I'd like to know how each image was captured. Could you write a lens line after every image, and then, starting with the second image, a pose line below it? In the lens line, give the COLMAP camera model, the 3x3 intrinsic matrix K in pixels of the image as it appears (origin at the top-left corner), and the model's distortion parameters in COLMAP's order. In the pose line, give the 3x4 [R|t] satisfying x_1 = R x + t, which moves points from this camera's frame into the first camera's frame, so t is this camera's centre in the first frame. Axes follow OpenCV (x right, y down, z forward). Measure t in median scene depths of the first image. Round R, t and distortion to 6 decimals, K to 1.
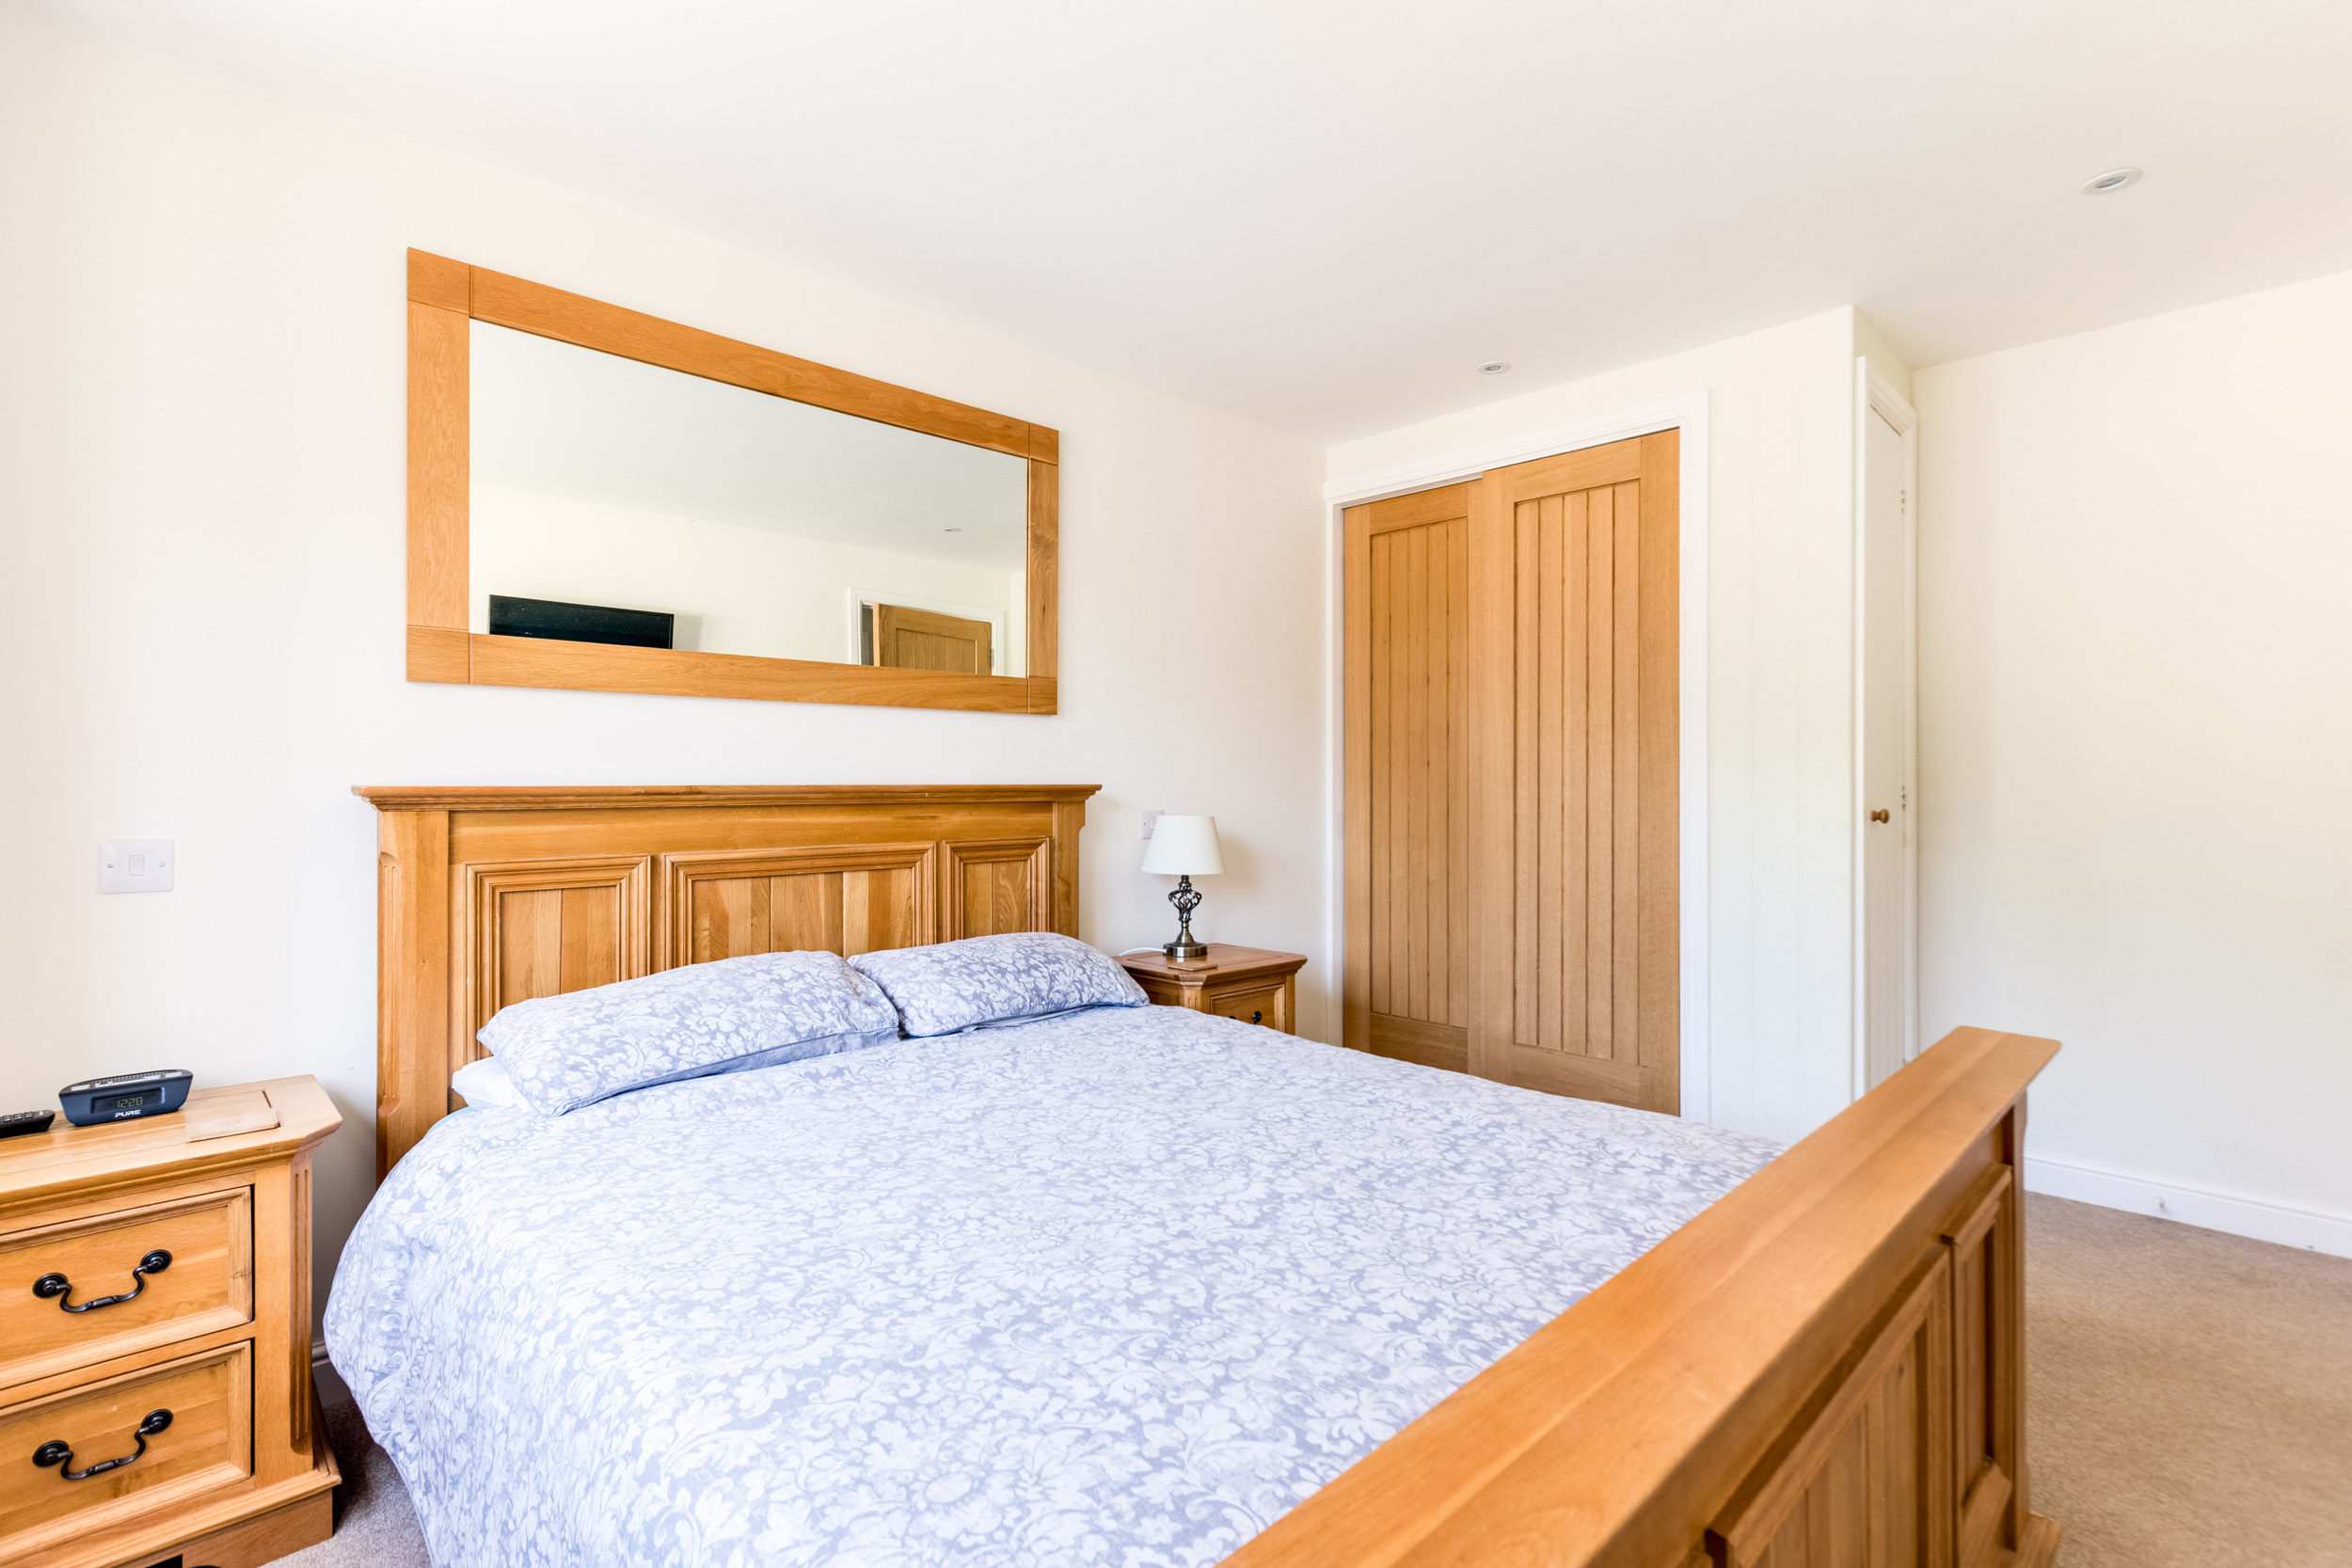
lens RADIAL K [[1065.3, 0, 1170.9], [0, 1065.3, 785.1], [0, 0, 1]] dist [0.001929, 0.000578]
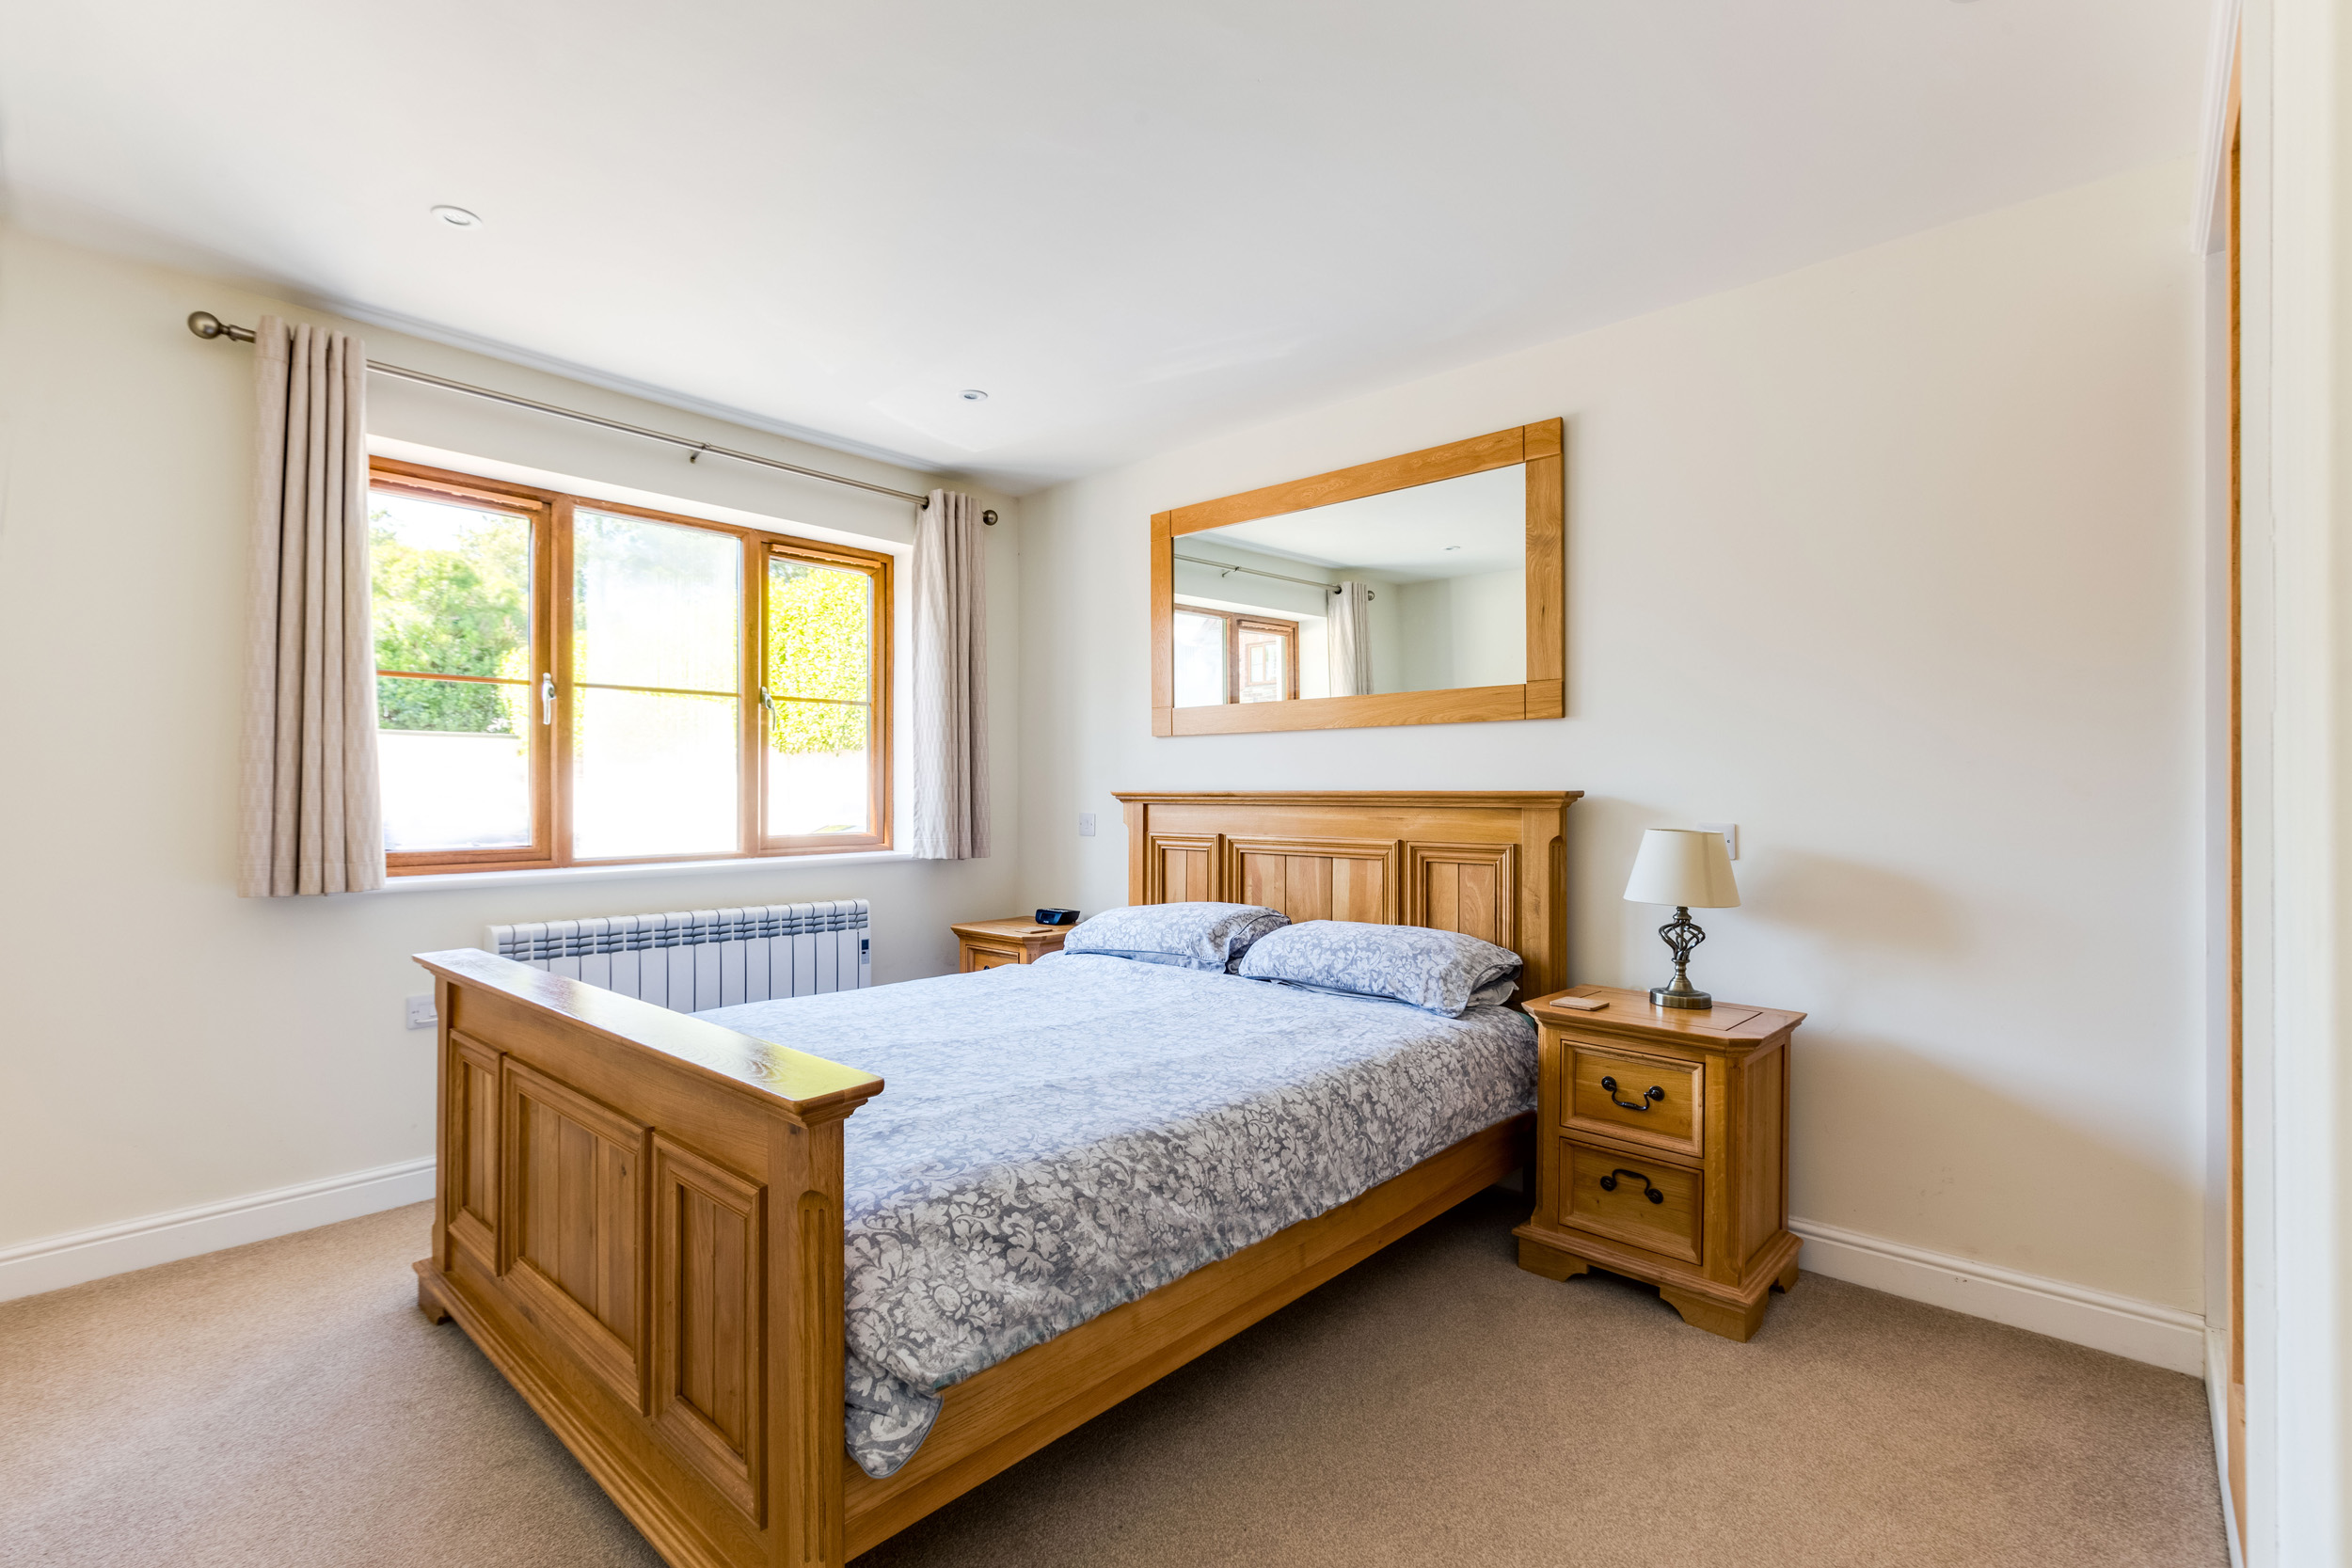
lens RADIAL K [[1065.3, 0, 1170.9], [0, 1065.3, 785.1], [0, 0, 1]] dist [0.001929, 0.000578]
pose [[0.083770, 0.005046, -0.996472, 0.950736], [0.002292, 0.999984, 0.005256, -0.013647], [0.996482, -0.002725, 0.083757, 0.673645]]
